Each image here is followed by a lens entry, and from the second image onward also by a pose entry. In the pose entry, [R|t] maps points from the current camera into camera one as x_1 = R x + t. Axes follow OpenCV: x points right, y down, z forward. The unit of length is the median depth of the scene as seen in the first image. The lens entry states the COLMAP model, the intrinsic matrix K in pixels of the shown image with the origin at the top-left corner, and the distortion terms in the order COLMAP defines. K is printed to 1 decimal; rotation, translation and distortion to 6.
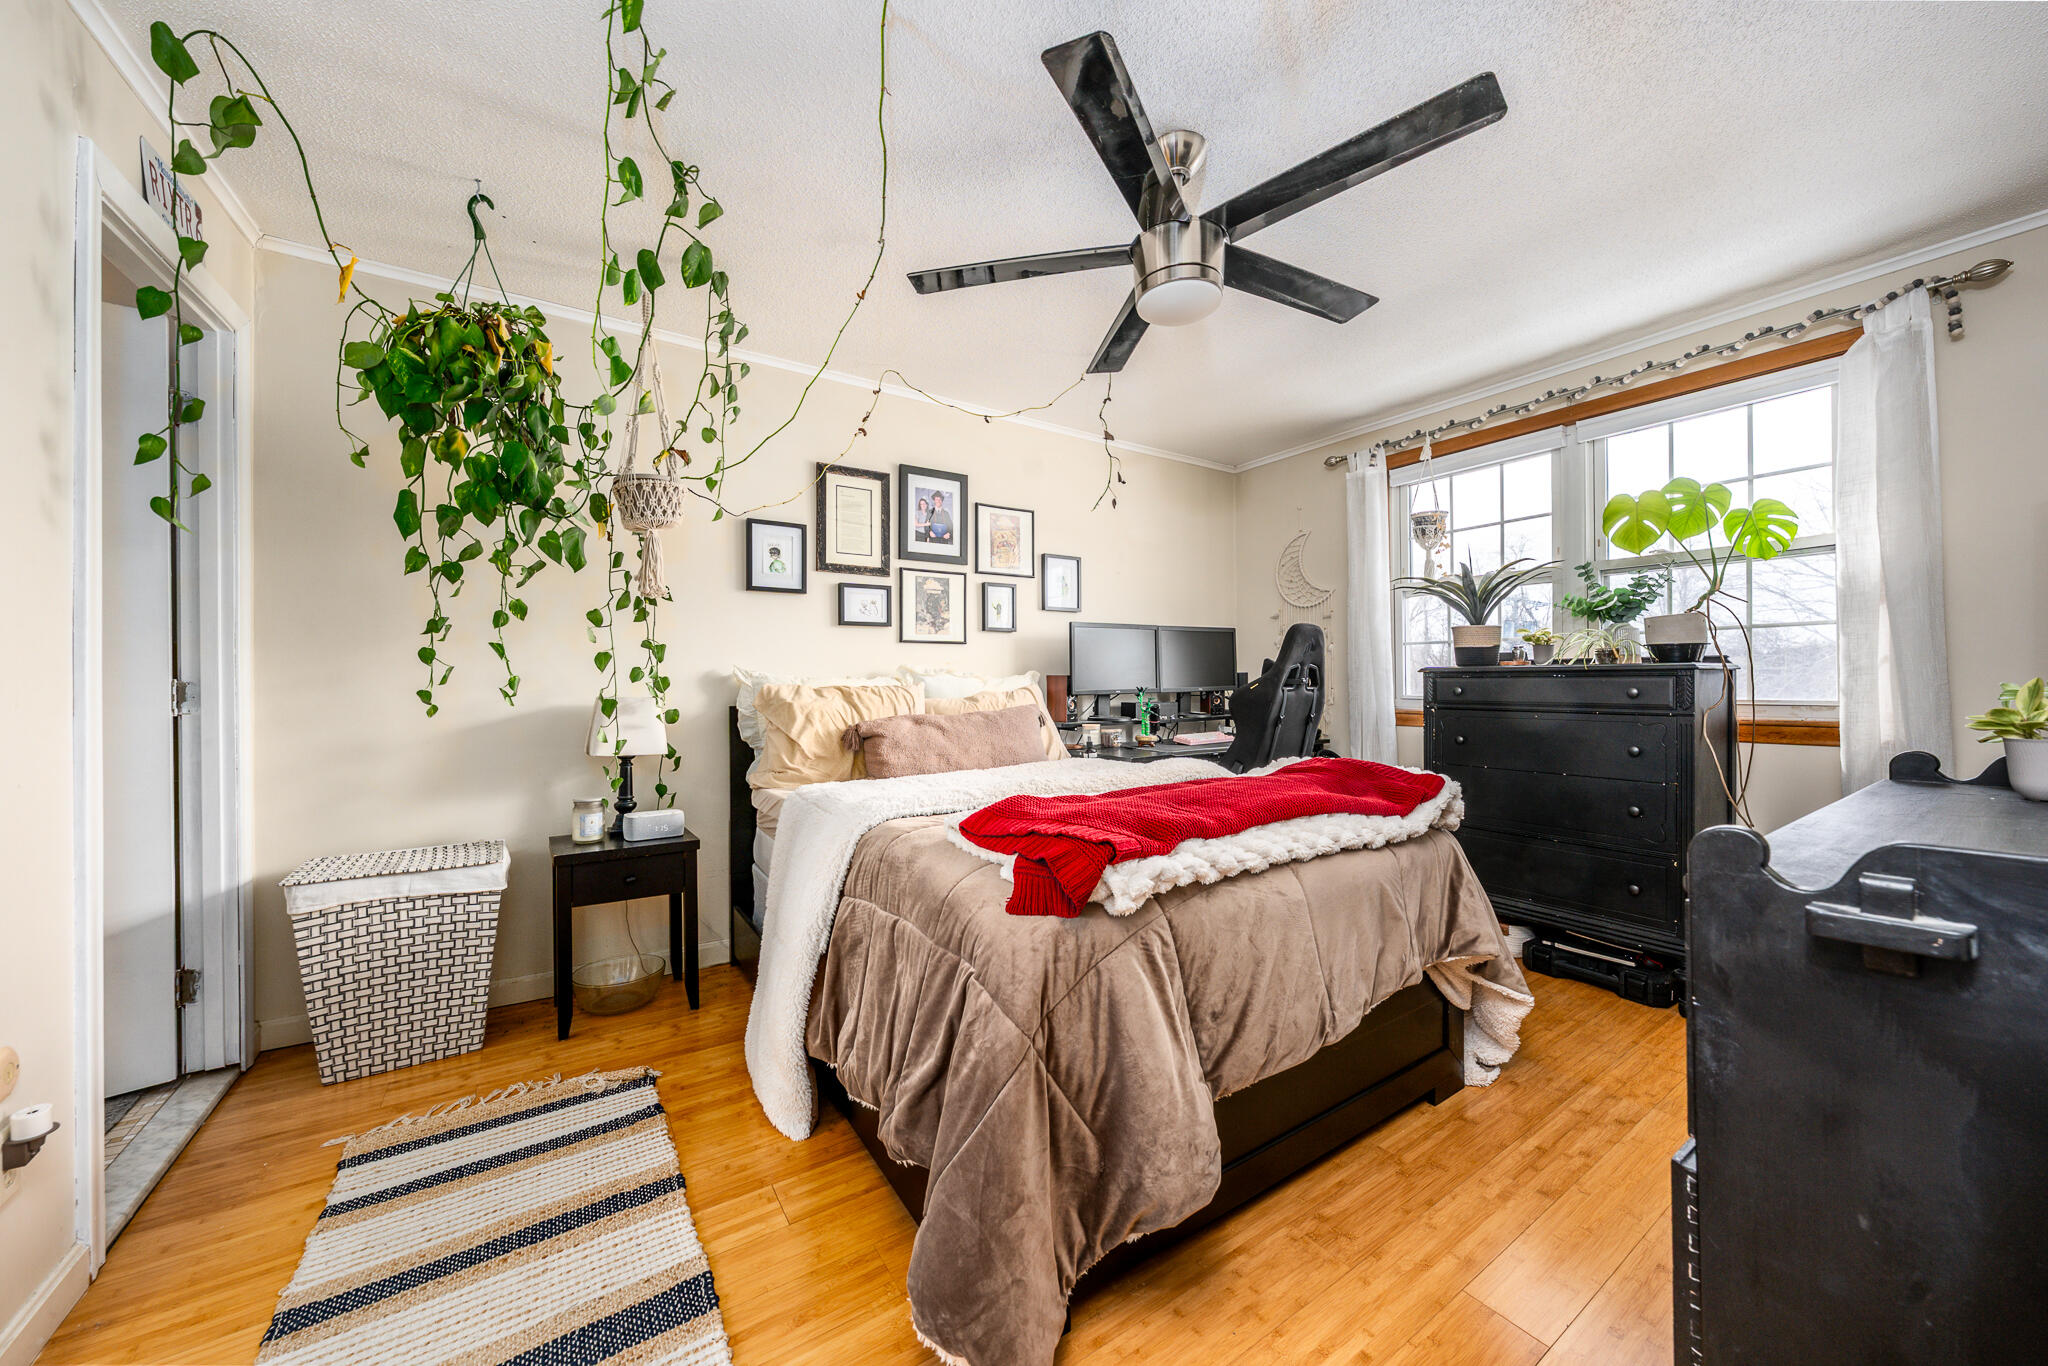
lens RADIAL K [[711.1, 0, 1012.9], [0, 711.1, 674.0], [0, 0, 1]] dist [0.000013, 0.000004]
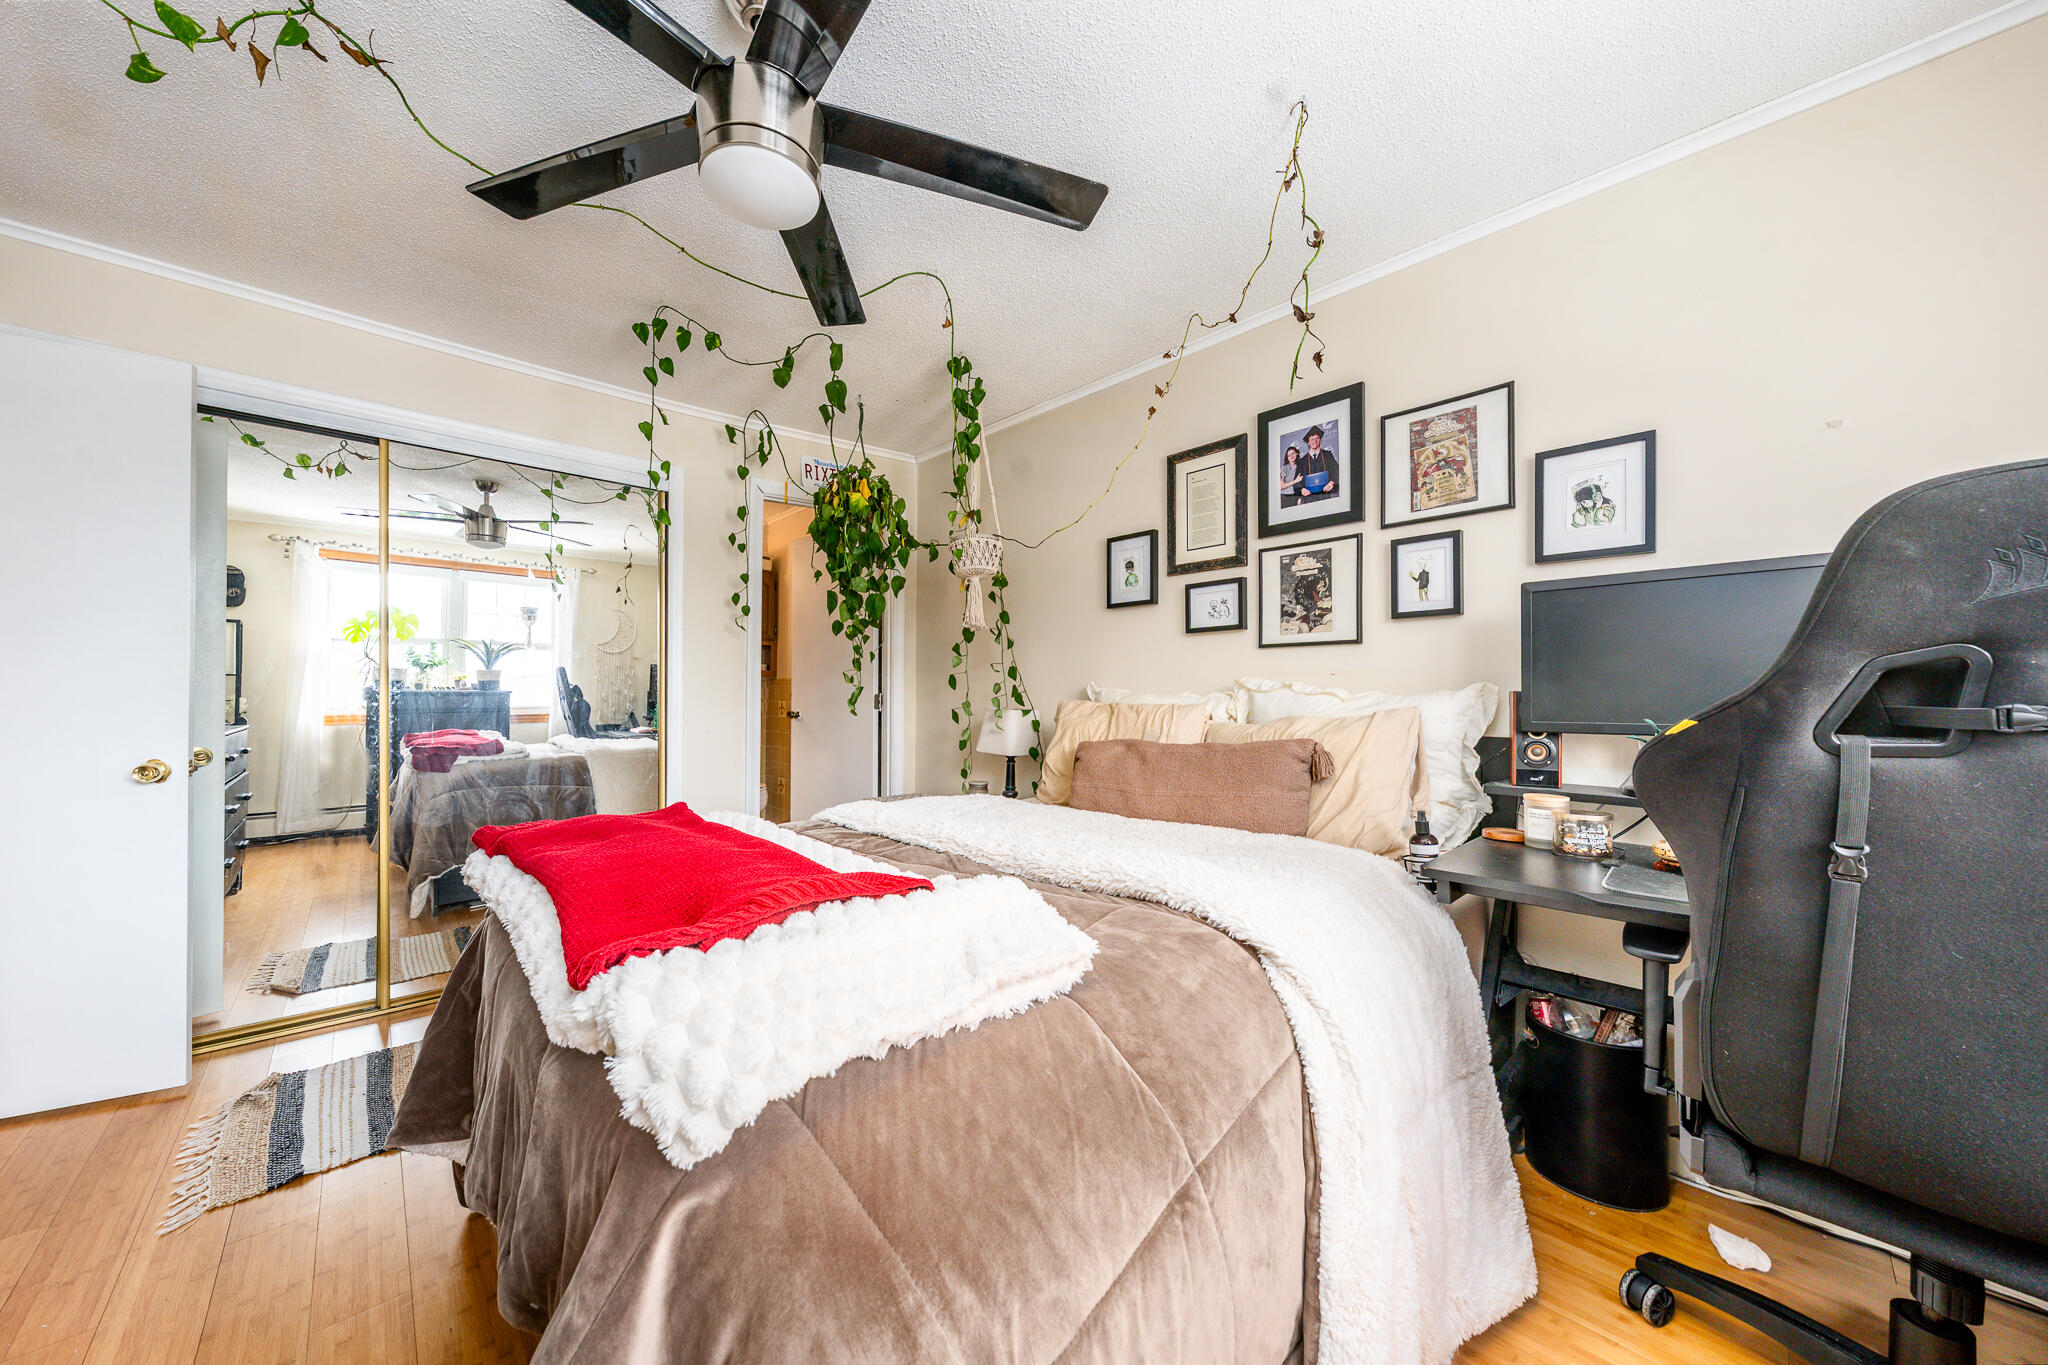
lens RADIAL K [[707.7, 0, 1014.7], [0, 707.7, 691.6], [0, 0, 1]] dist [-0.001676, -0.000591]
pose [[0.175531, -0.001234, -0.984473, 0.545287], [0.000112, 0.999999, -0.001234, 0.003069], [0.984474, 0.000106, 0.175531, 0.613284]]
